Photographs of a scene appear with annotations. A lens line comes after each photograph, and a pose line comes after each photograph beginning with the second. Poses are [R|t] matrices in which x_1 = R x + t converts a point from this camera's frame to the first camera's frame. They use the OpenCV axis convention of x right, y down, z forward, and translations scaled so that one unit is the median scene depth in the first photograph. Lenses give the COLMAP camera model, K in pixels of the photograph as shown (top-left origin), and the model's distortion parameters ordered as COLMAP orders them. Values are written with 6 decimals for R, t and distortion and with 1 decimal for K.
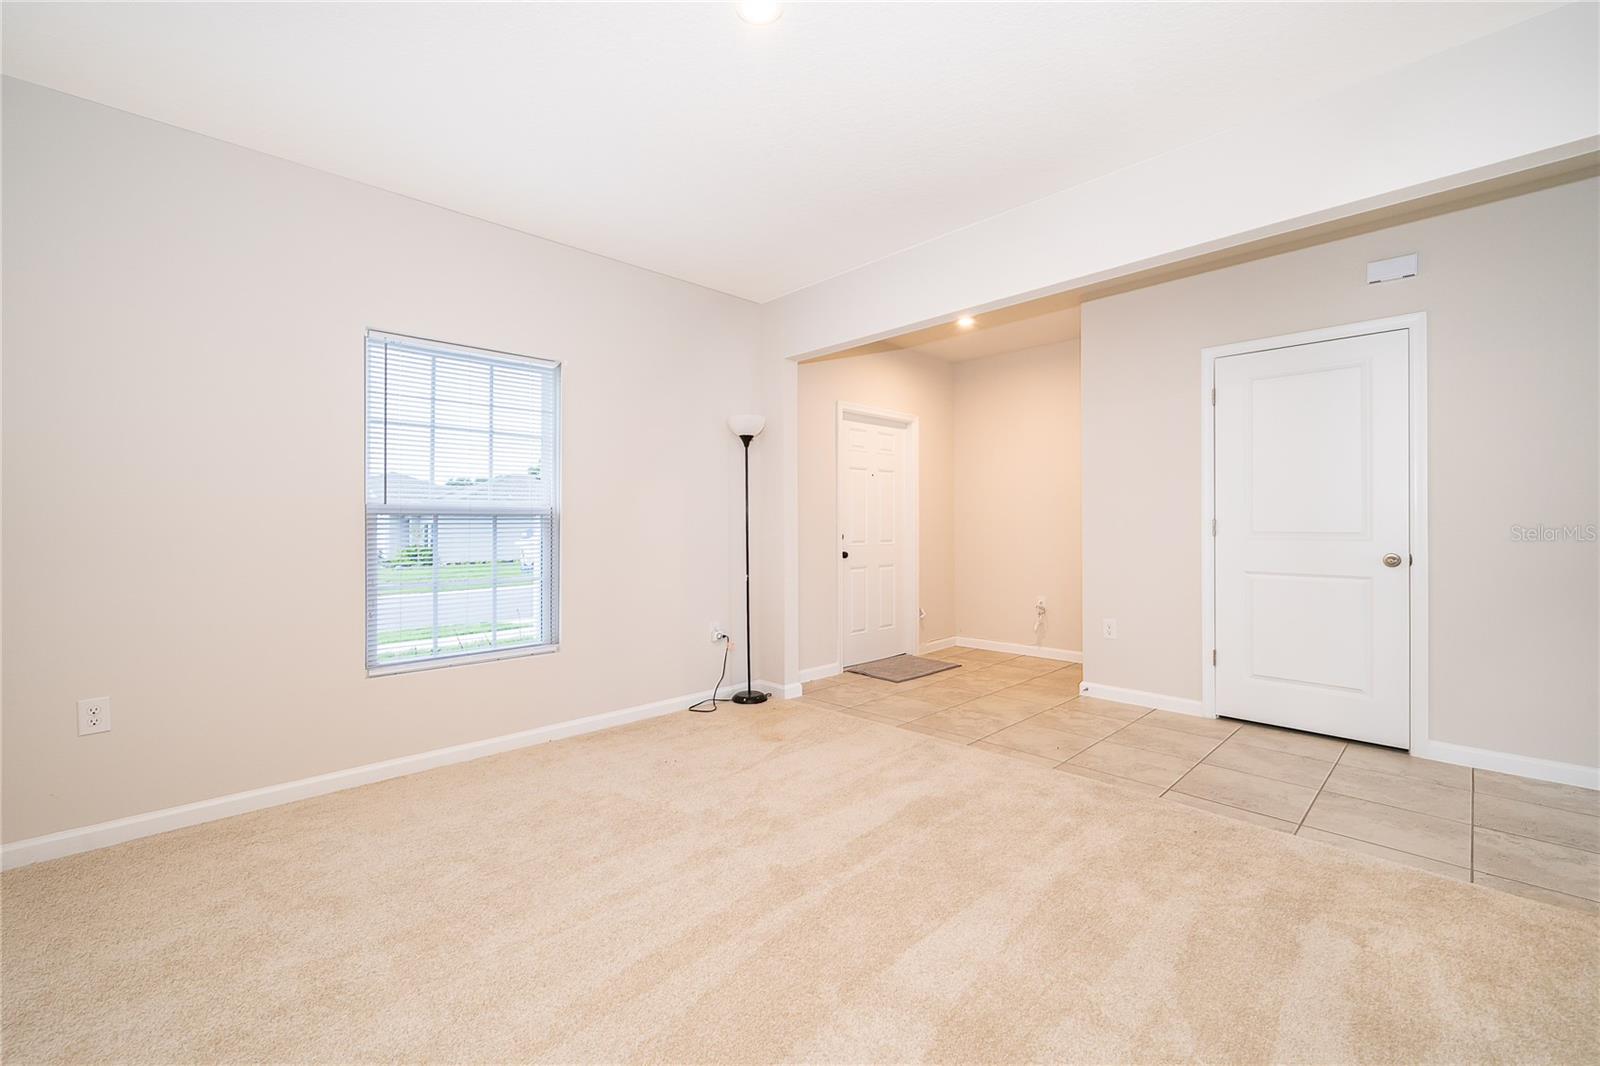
lens RADIAL K [[620.3, 0, 843.7], [0, 620.3, 520.3], [0, 0, 1]] dist [-0.000465, -0.000067]
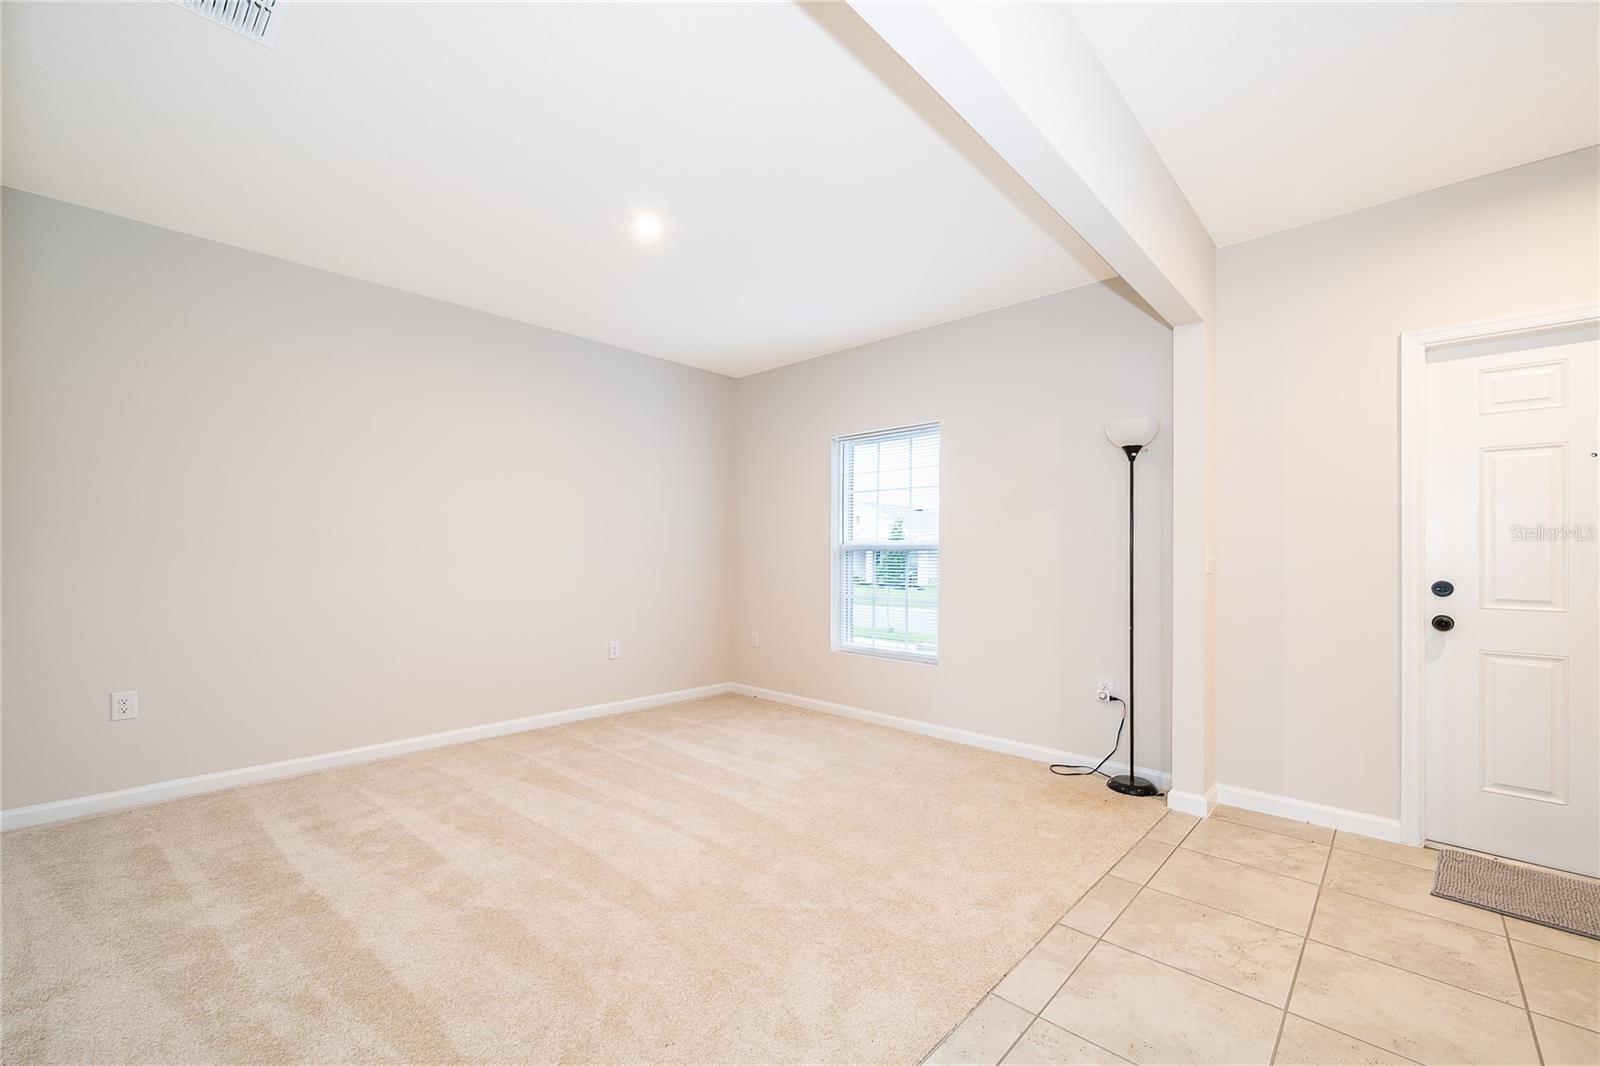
lens RADIAL K [[649.1, 0, 800.0], [0, 649.1, 549.8], [0, 0, 1]] dist [-0.001522, -0.000185]
pose [[0.063991, -0.007140, -0.997925, 0.688780], [-0.004007, 0.999965, -0.007412, 0.000470], [0.997942, 0.004473, 0.063960, 0.588610]]
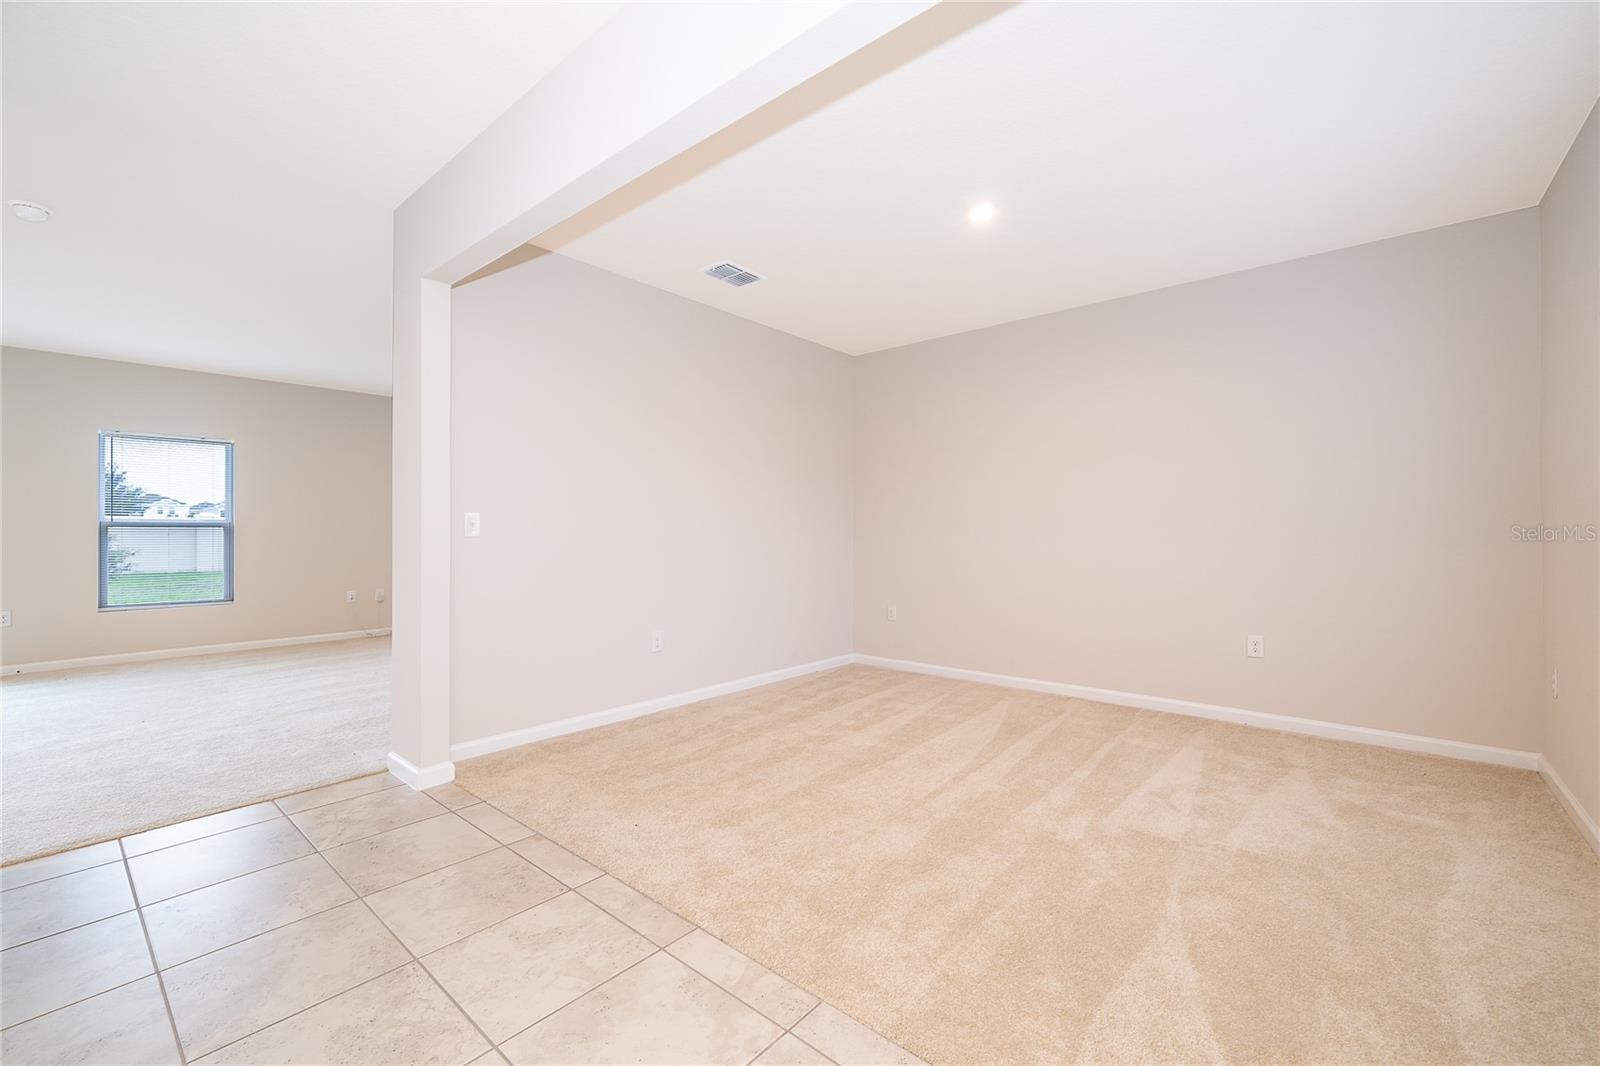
lens RADIAL K [[658.0, 0, 800.0], [0, 658.0, 533.0], [0, 0, 1]] dist [0.000489, 0.000007]
pose [[-0.994317, 0.006107, -0.106282, 0.224600], [0.006280, 0.999979, -0.001292, 0.006638], [0.106271, -0.001952, -0.994335, 1.247832]]
